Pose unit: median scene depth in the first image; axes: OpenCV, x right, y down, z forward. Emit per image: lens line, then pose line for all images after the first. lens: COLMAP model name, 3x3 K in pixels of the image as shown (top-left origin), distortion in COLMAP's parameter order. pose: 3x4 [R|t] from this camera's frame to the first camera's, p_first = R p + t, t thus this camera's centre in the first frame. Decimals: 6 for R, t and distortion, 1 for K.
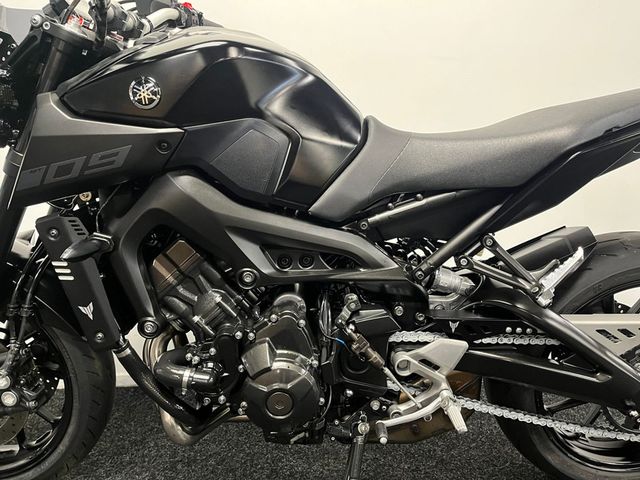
lens RADIAL K [[491.7, 0, 324.1], [0, 491.7, 237.8], [0, 0, 1]] dist [0.086047, -0.124540]
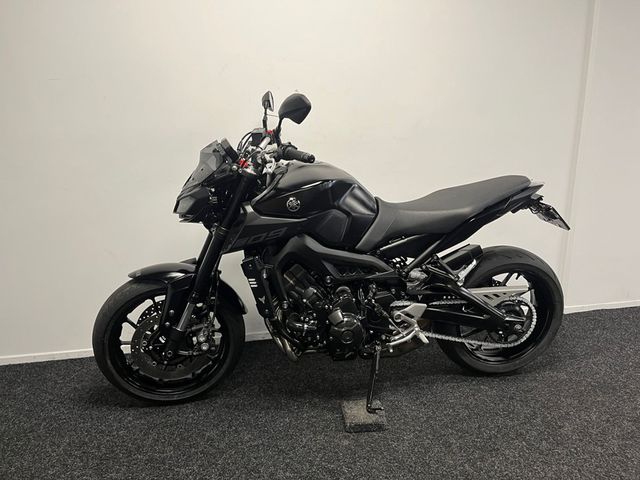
lens RADIAL K [[491.7, 0, 326.3], [0, 491.7, 239.1], [0, 0, 1]] dist [0.086047, -0.124540]
pose [[0.988518, -0.039963, 0.145724, -0.438402], [0.031580, 0.997735, 0.059393, -0.211298], [-0.147767, -0.054109, 0.987541, -1.028403]]
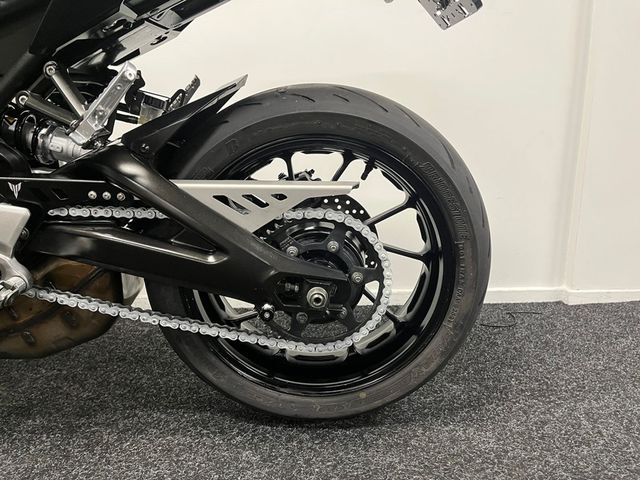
lens RADIAL K [[491.7, 0, 329.1], [0, 491.7, 243.0], [0, 0, 1]] dist [0.086047, -0.124540]
pose [[0.999993, 0.002426, -0.002695, 0.735241], [-0.002286, 0.998707, 0.050776, 0.221298], [0.002815, -0.050769, 0.998706, 0.260653]]
